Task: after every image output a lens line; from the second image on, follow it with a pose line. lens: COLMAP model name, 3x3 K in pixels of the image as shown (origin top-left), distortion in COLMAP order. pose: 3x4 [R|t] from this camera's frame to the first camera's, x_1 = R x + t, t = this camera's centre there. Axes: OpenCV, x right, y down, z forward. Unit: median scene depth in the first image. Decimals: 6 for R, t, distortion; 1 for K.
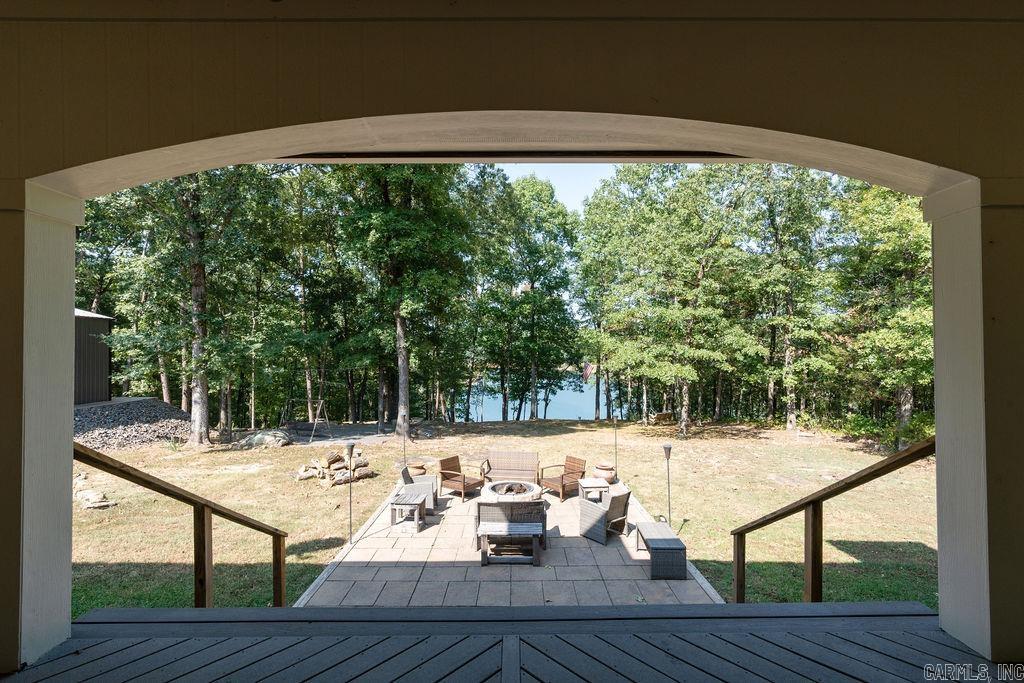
lens RADIAL K [[470.9, 0, 512.0], [0, 470.9, 341.5], [0, 0, 1]] dist [-0.024154, 0.012077]
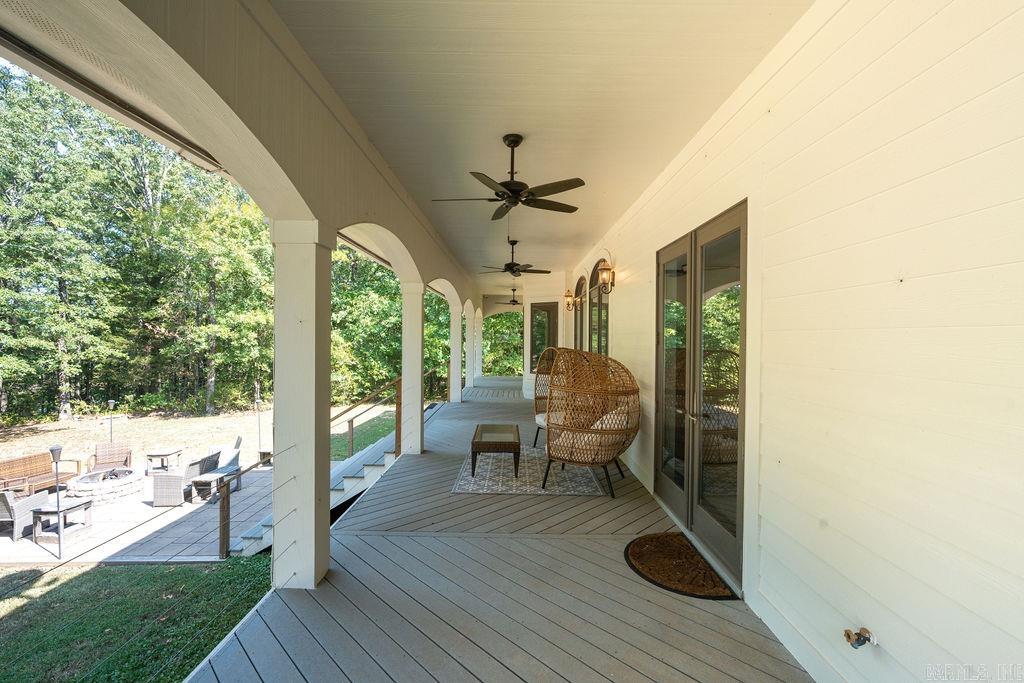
lens RADIAL K [[470.9, 0, 512.0], [0, 470.9, 341.5], [0, 0, 1]] dist [-0.024154, 0.012077]
pose [[0.012399, -0.001700, 0.999922, -0.379652], [-0.021062, 0.999776, 0.001961, 0.001824], [-0.999701, -0.021085, 0.012360, 0.046213]]
